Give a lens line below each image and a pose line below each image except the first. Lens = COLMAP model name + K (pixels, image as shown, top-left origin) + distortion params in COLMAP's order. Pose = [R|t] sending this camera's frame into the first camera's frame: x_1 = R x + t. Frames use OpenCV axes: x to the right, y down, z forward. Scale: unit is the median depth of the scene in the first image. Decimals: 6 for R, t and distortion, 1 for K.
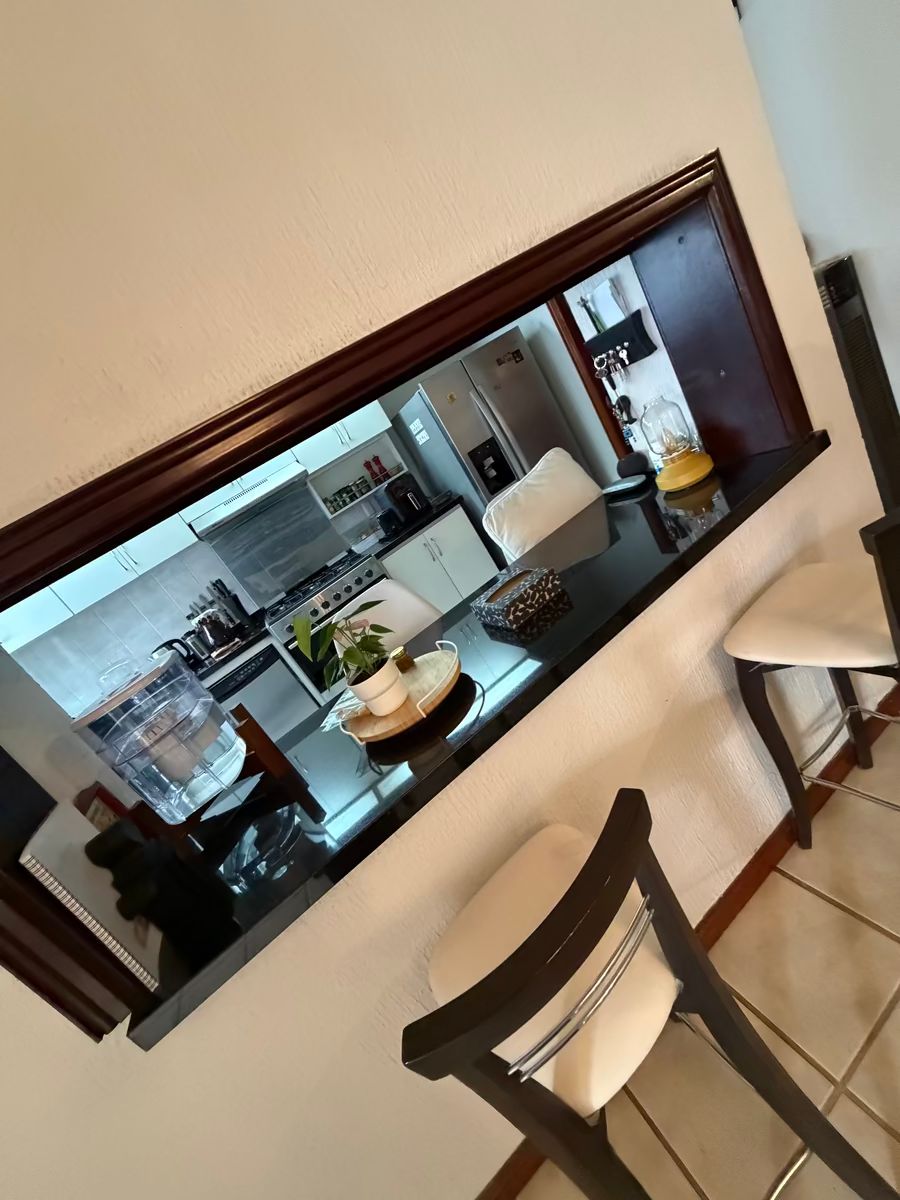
lens RADIAL K [[482.5, 0, 453.0], [0, 482.5, 603.9], [0, 0, 1]] dist [0.001745, -0.000093]
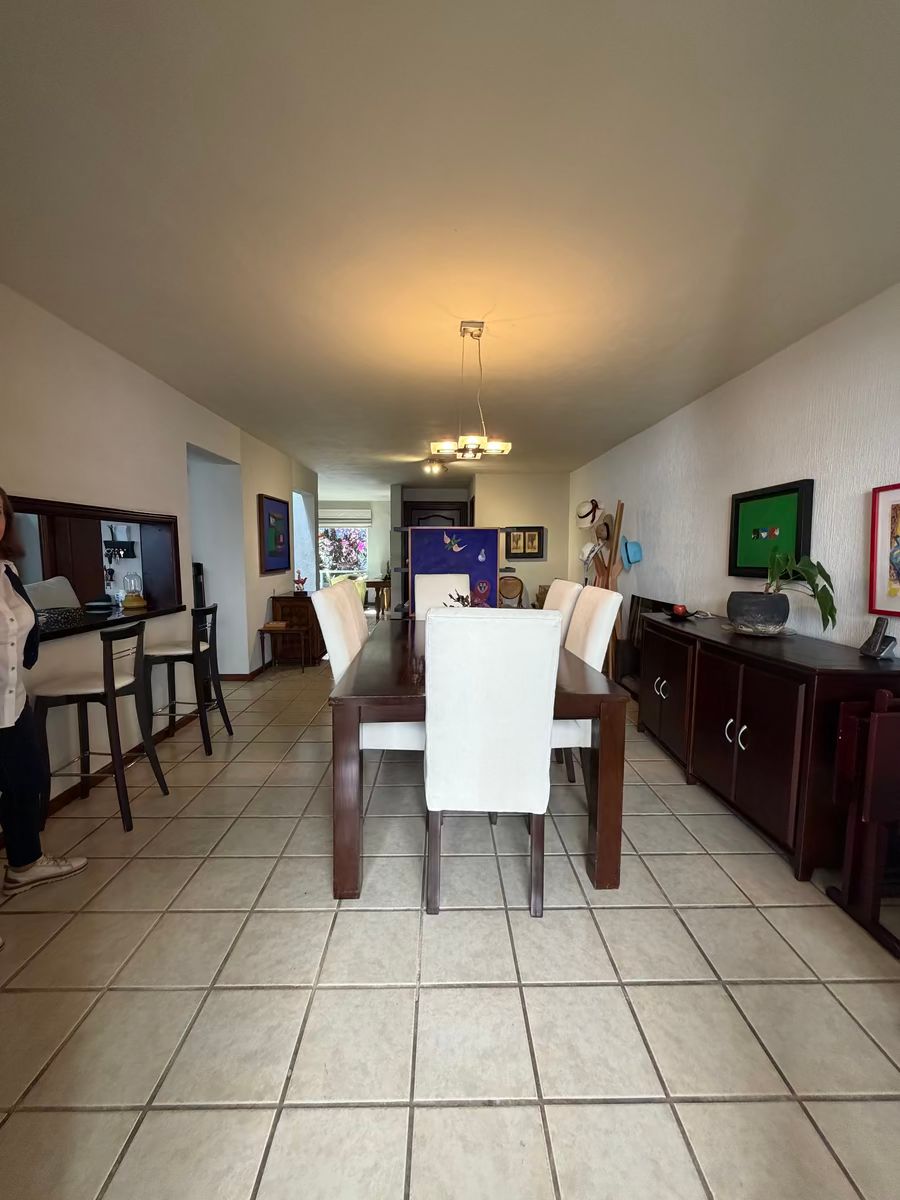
lens RADIAL K [[482.5, 0, 451.1], [0, 482.5, 600.5], [0, 0, 1]] dist [0.001745, -0.000093]
pose [[0.379318, 0.434468, 0.816918, -0.957760], [0.080043, 0.864183, -0.496771, 1.098186], [-0.921798, 0.253823, 0.293024, -1.262722]]
